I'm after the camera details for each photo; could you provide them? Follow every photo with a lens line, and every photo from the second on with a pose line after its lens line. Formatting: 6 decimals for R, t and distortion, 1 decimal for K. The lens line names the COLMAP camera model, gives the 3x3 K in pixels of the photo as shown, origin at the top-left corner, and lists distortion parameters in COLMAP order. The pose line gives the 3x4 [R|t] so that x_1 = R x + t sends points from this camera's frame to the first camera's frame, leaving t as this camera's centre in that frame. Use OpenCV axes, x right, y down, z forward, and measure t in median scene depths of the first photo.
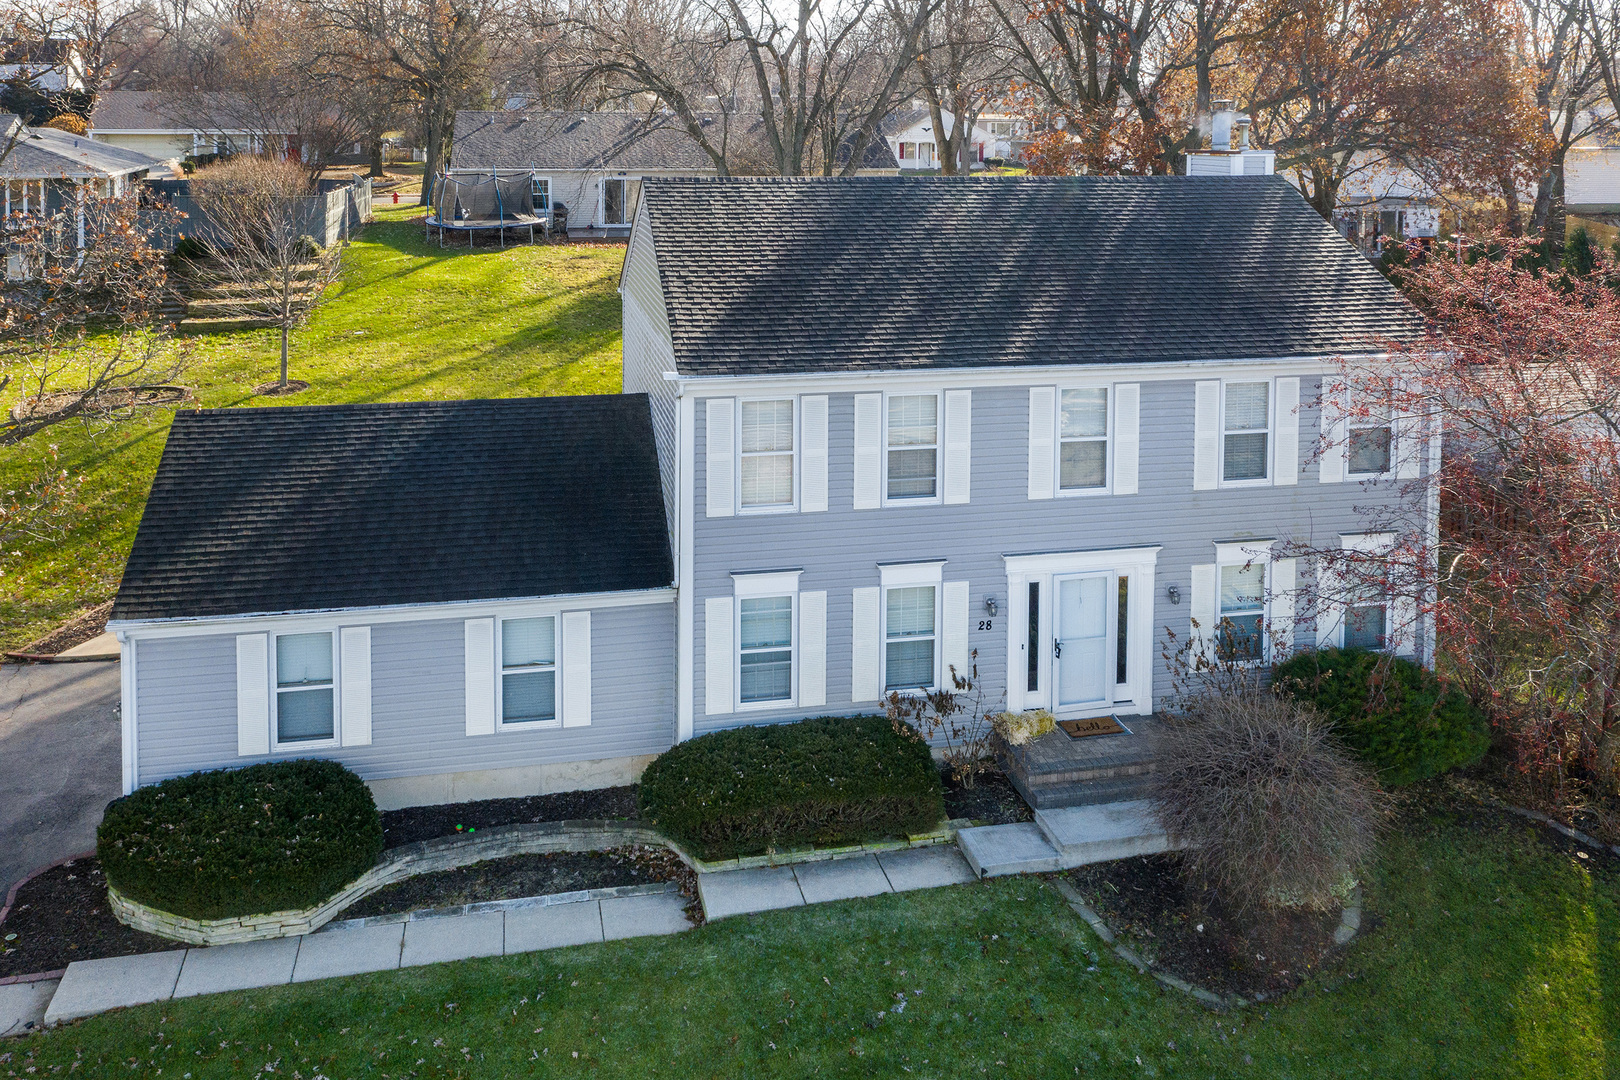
lens RADIAL K [[1394.1, 0, 787.2], [0, 1394.1, 272.4], [0, 0, 1]] dist [-0.004232, 0.001854]
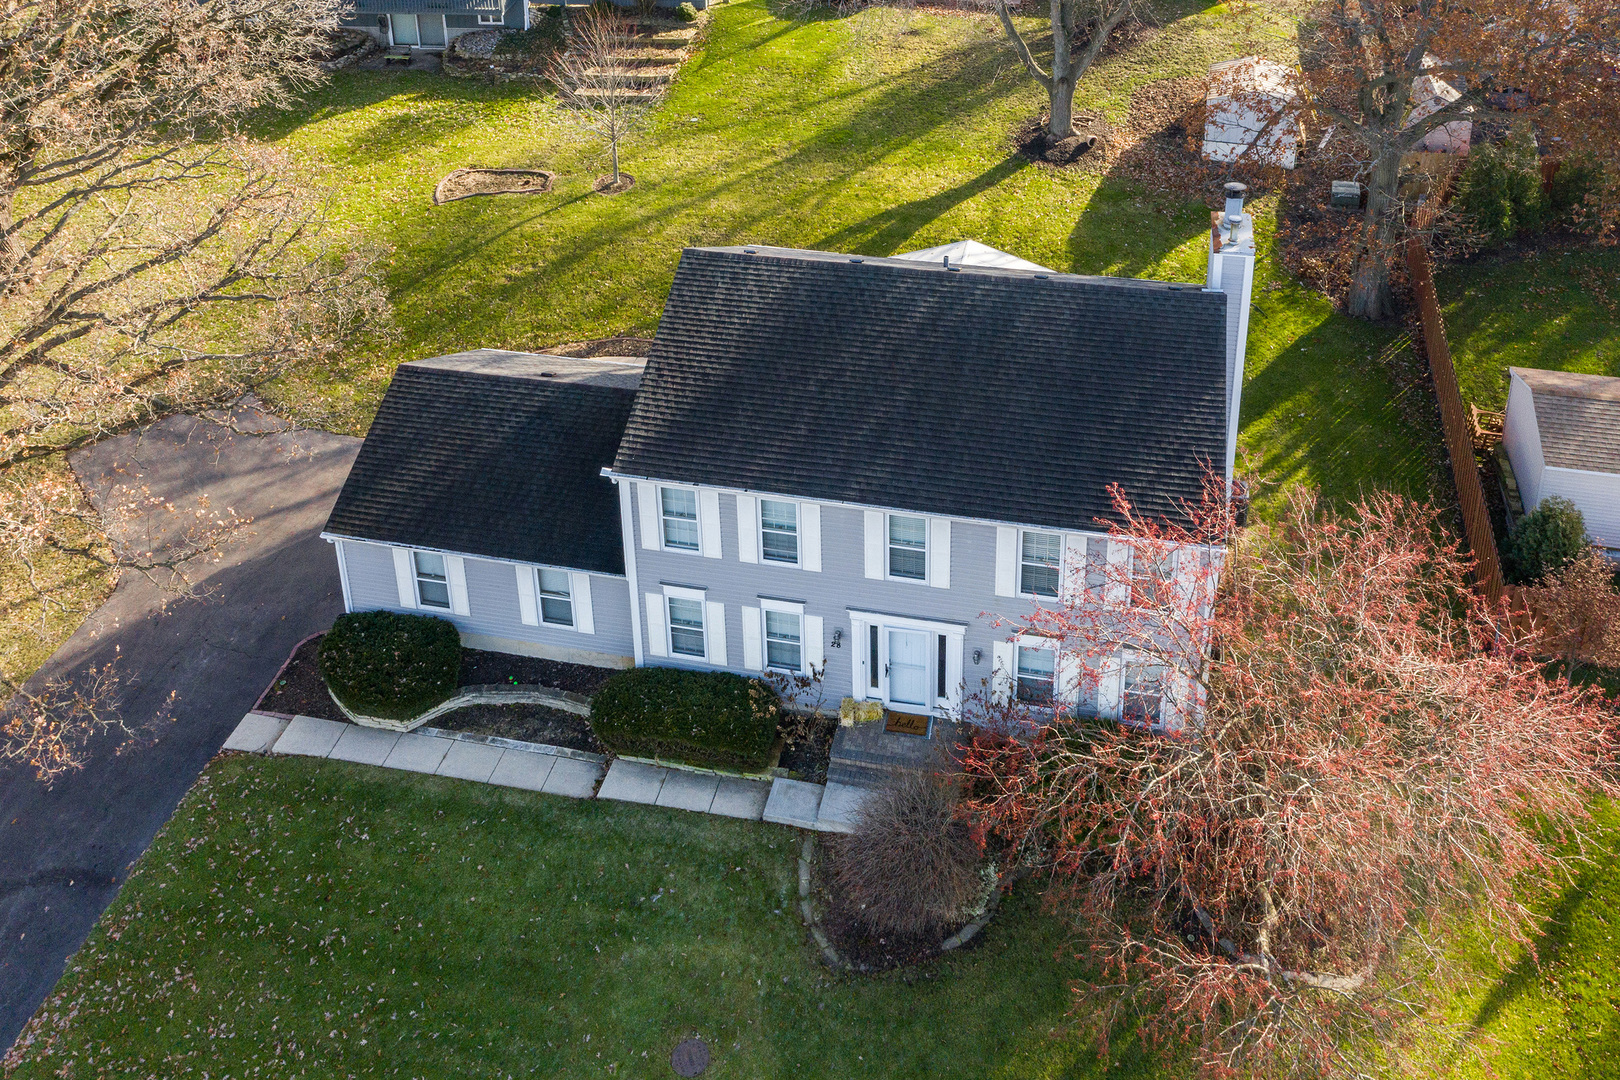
lens RADIAL K [[1402.3, 0, 812.6], [0, 1402.3, 182.0], [0, 0, 1]] dist [-0.006709, 0.008880]
pose [[0.908183, 0.146644, -0.392045, 0.650391], [-0.015725, 0.947914, 0.318137, -0.688871], [0.418278, -0.282761, 0.863186, -0.117167]]
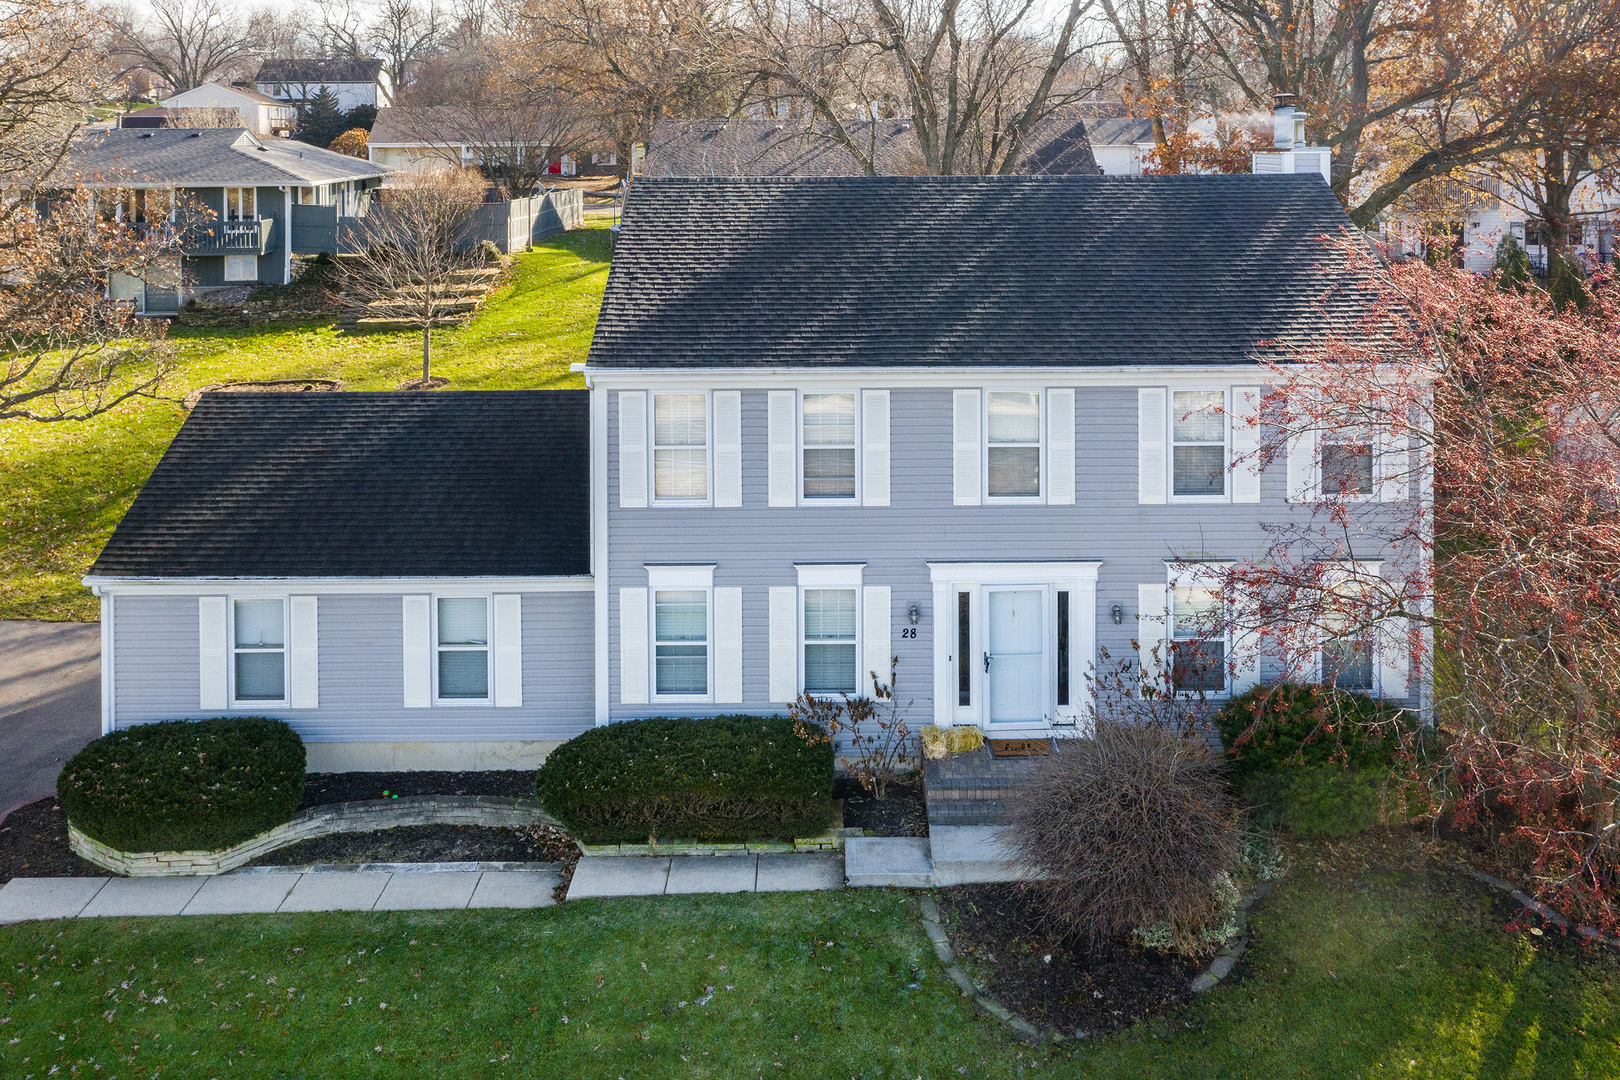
lens RADIAL K [[1451.1, 0, 809.9], [0, 1451.1, 235.9], [0, 0, 1]] dist [-0.005809, 0.006357]
pose [[0.977334, 0.003533, -0.211672, 0.305969], [-0.011163, 0.999330, -0.034863, 0.012380], [0.211407, 0.036436, 0.976719, -0.016706]]
